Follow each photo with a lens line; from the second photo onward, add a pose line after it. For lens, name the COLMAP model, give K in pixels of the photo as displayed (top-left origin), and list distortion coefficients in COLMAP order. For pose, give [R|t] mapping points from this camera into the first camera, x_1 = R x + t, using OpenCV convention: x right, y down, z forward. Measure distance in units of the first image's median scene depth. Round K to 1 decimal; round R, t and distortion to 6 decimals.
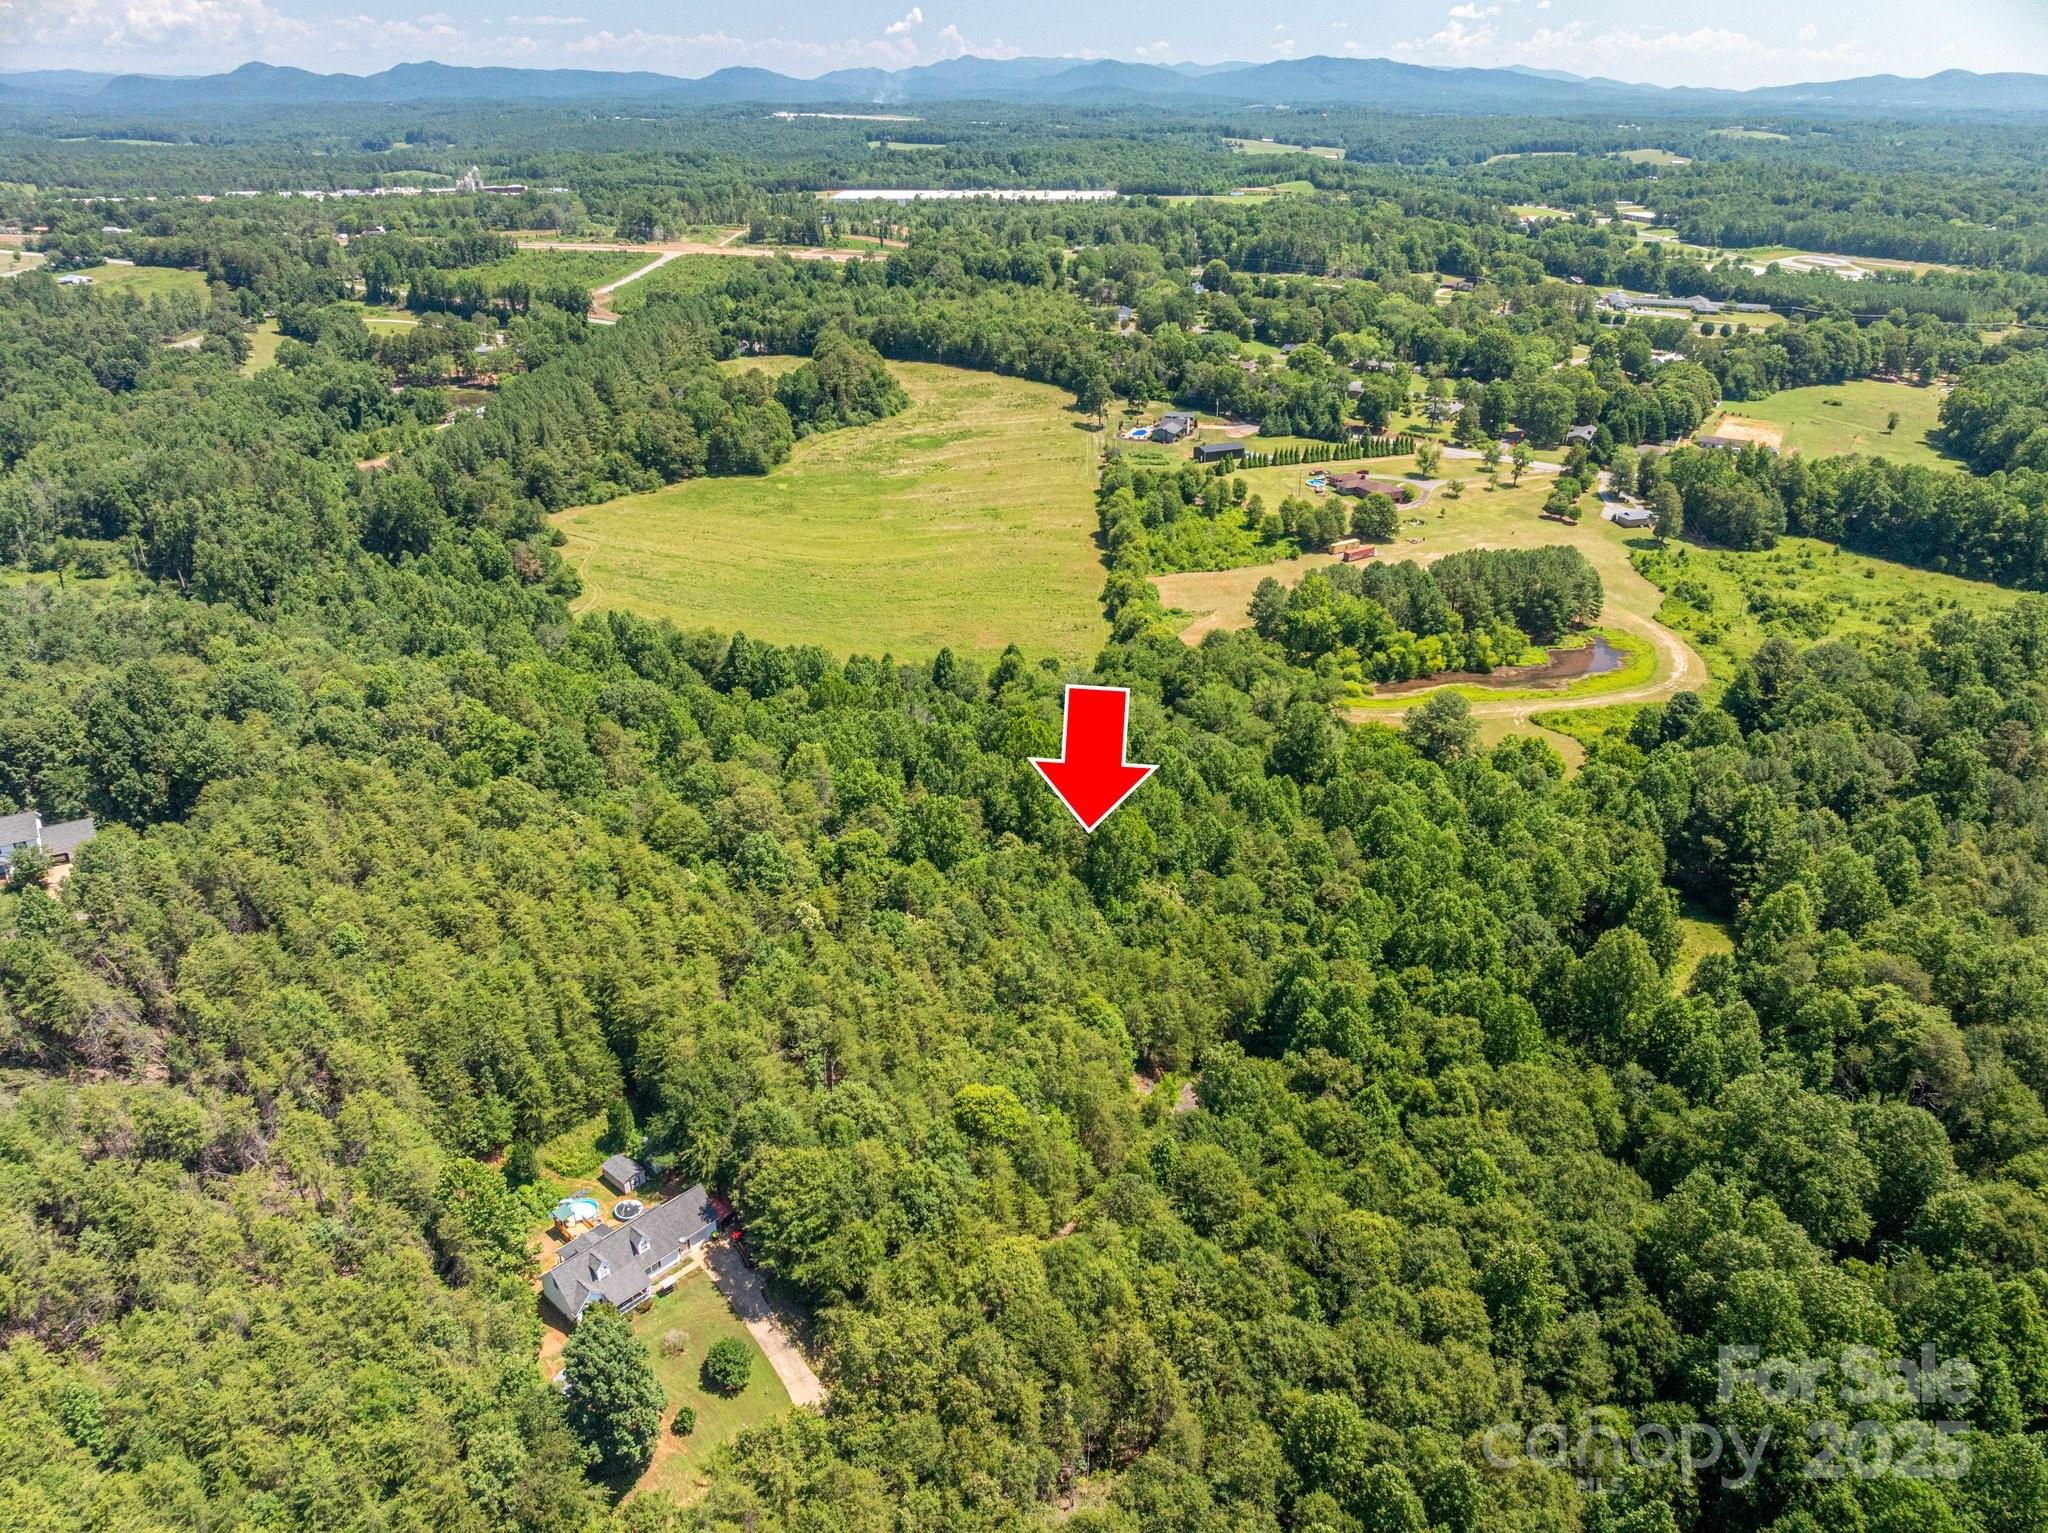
lens RADIAL K [[1440.7, 0, 1039.2], [0, 1440.7, 767.3], [0, 0, 1]] dist [-0.046000, -0.001829]
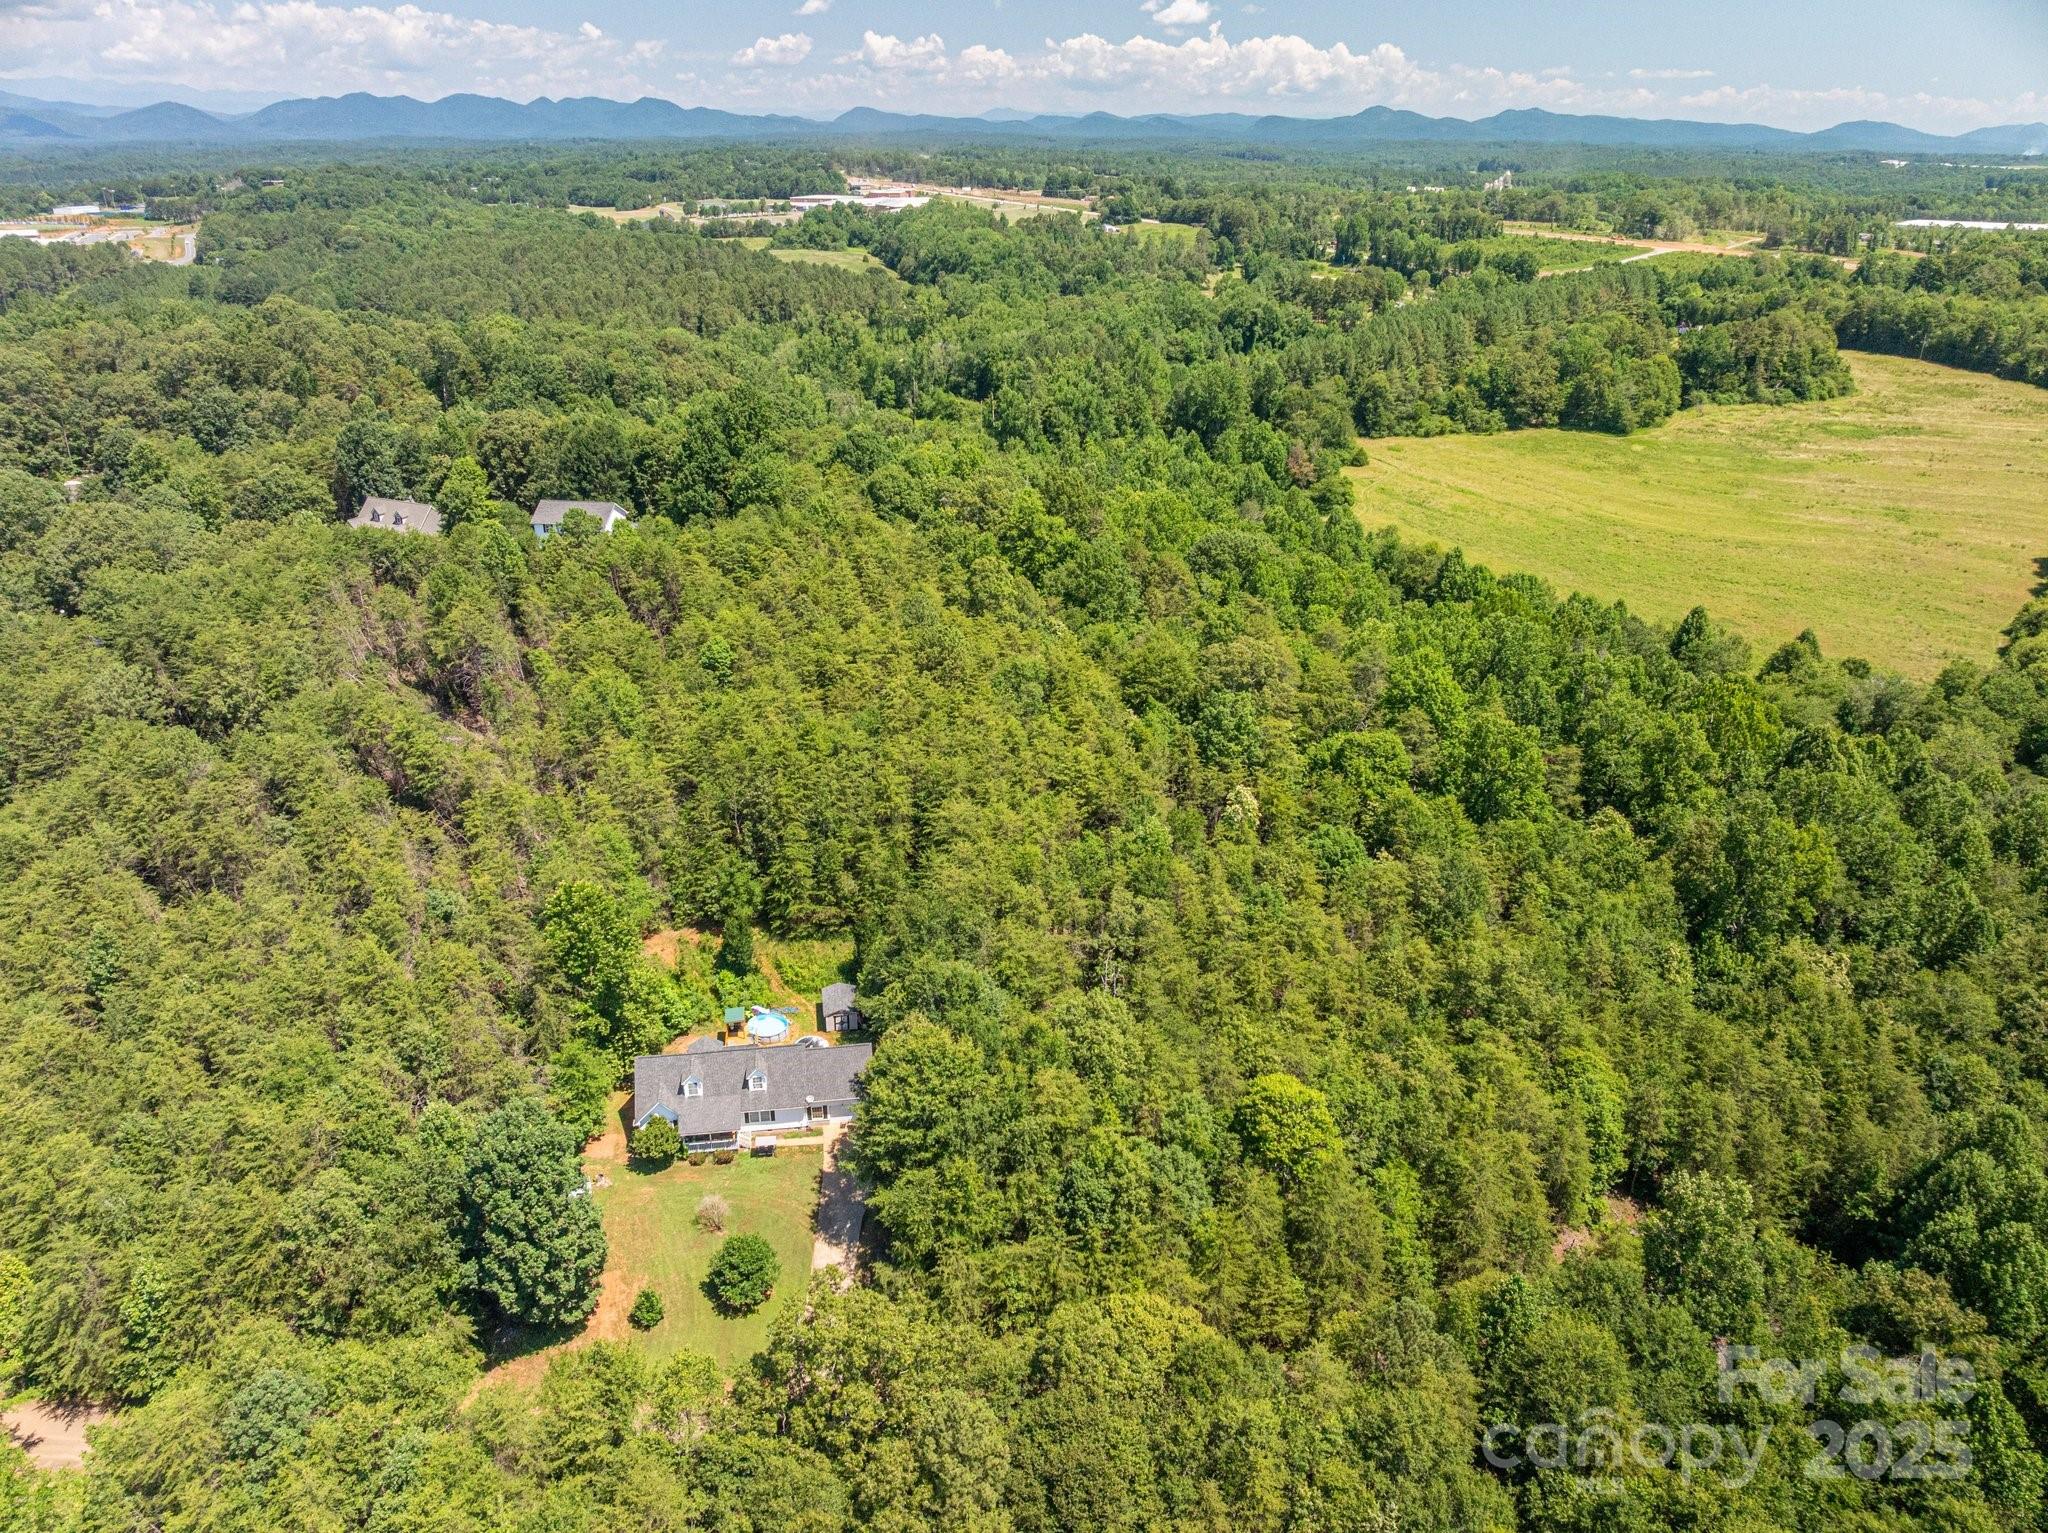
lens RADIAL K [[1441.8, 0, 1032.6], [0, 1441.8, 766.0], [0, 0, 1]] dist [-0.058912, 0.030111]
pose [[0.775757, 0.257385, -0.576155, 0.068380], [-0.275698, 0.959527, 0.057438, 0.028781], [0.567620, 0.114287, 0.815320, 0.138473]]
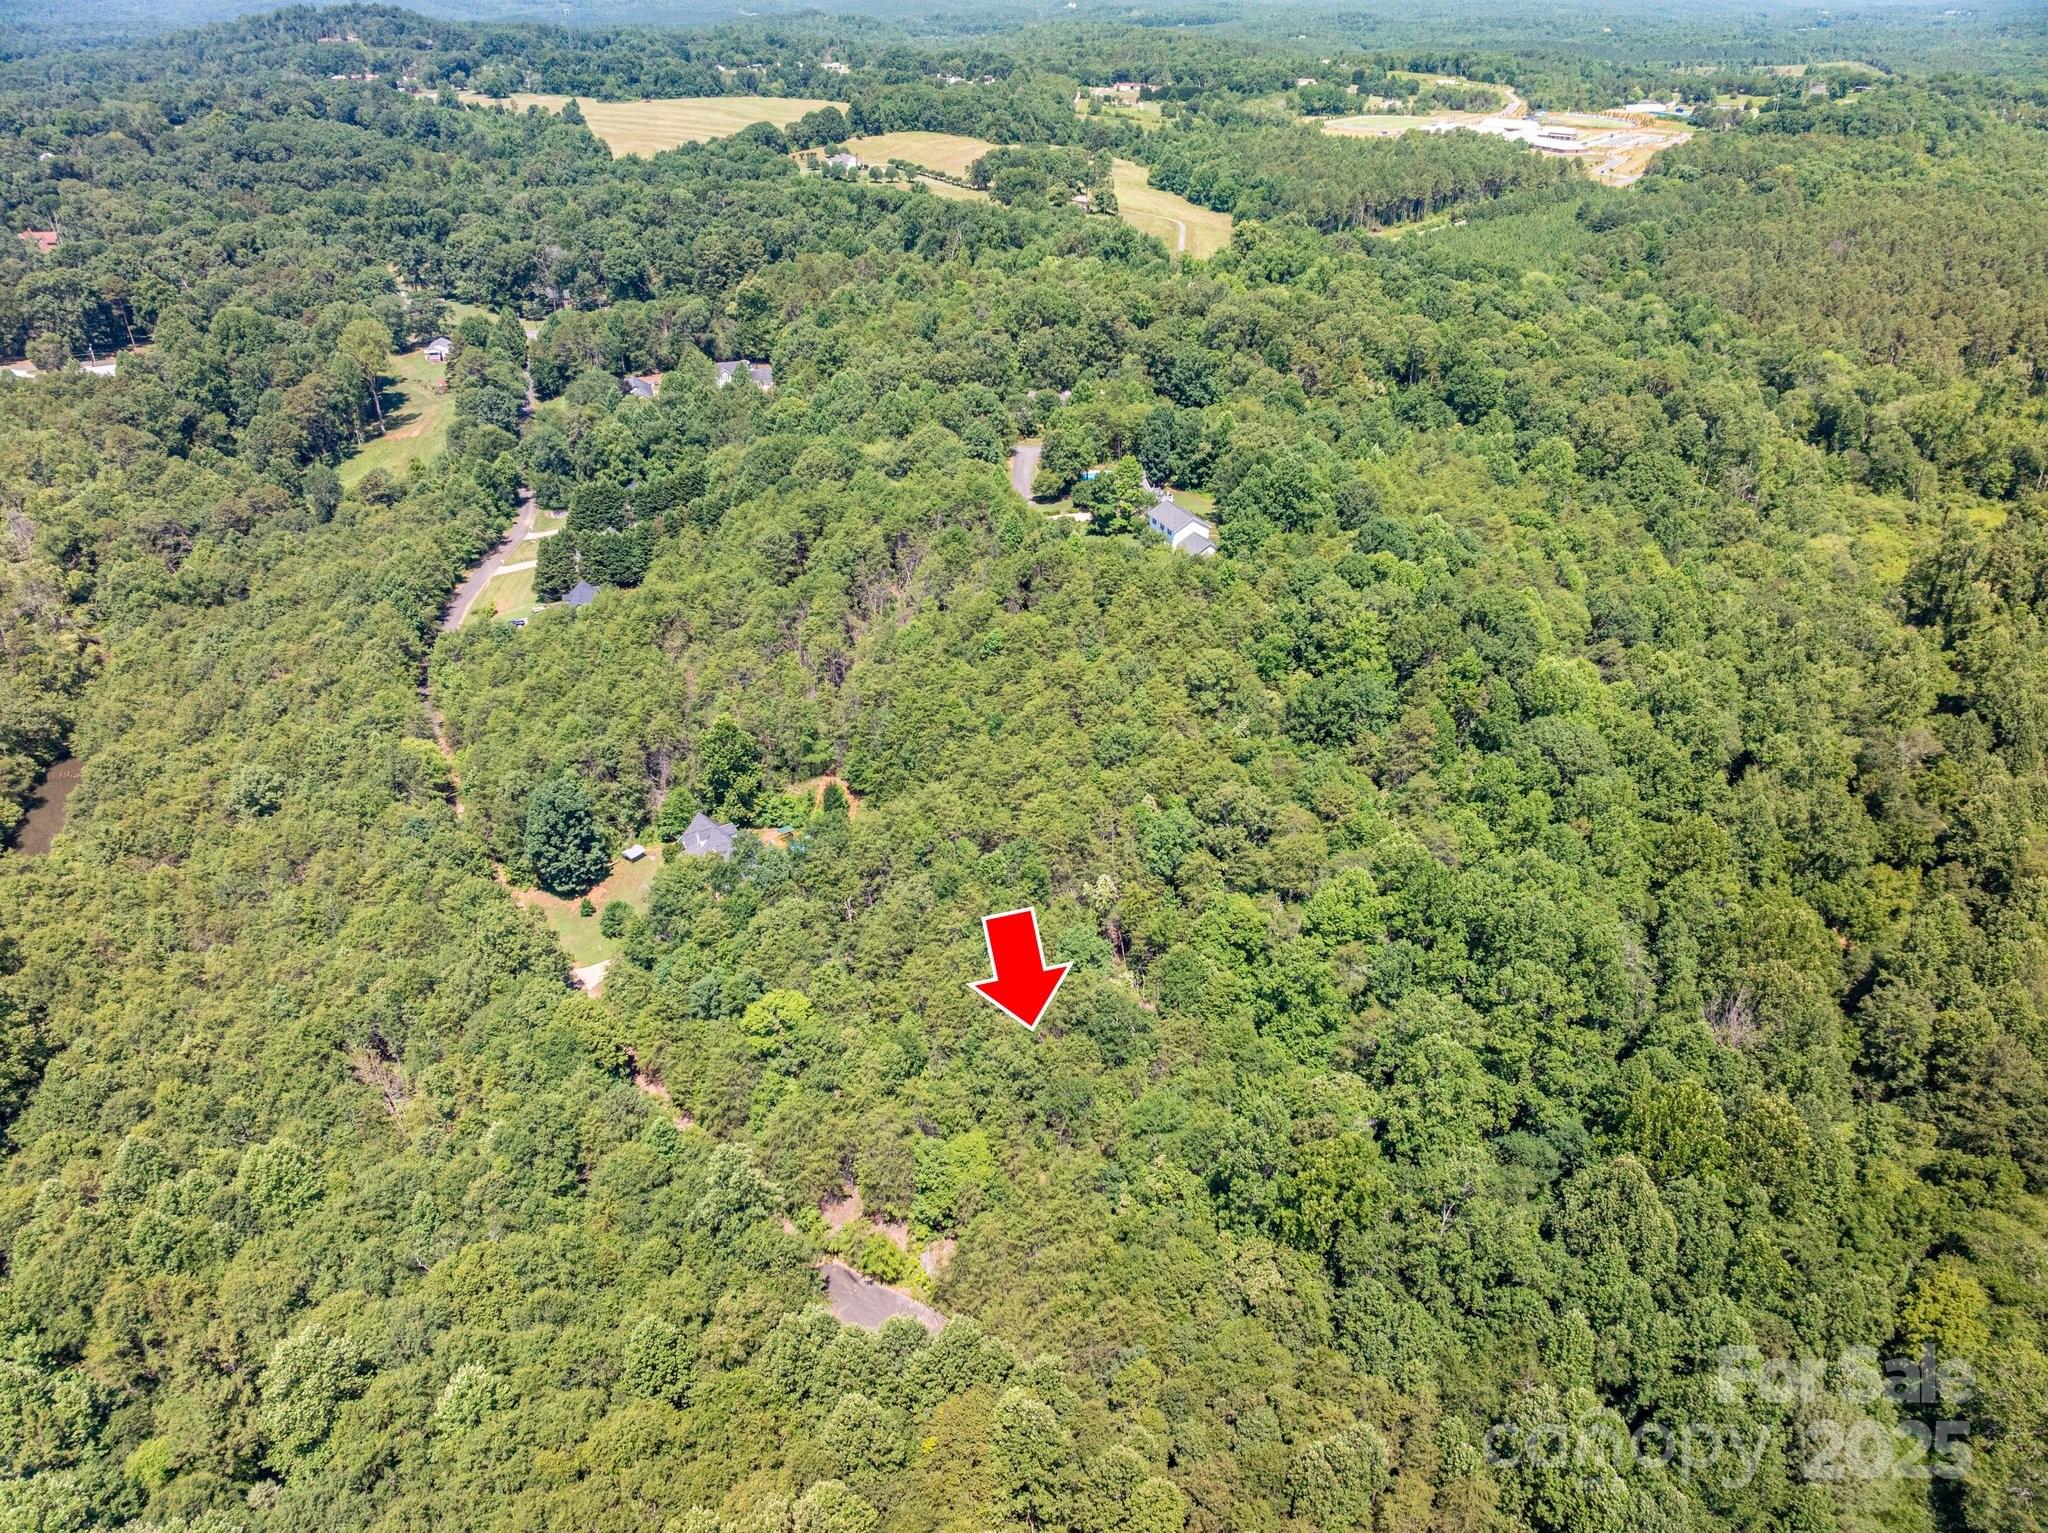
lens RADIAL K [[1426.6, 0, 1024.0], [0, 1426.6, 766.5], [0, 0, 1]] dist [-0.067438, 0.036625]
pose [[-0.151481, 0.480630, -0.863741, 0.240257], [-0.436689, 0.751385, 0.494695, -0.154782], [0.886767, 0.452123, 0.096065, 0.331180]]
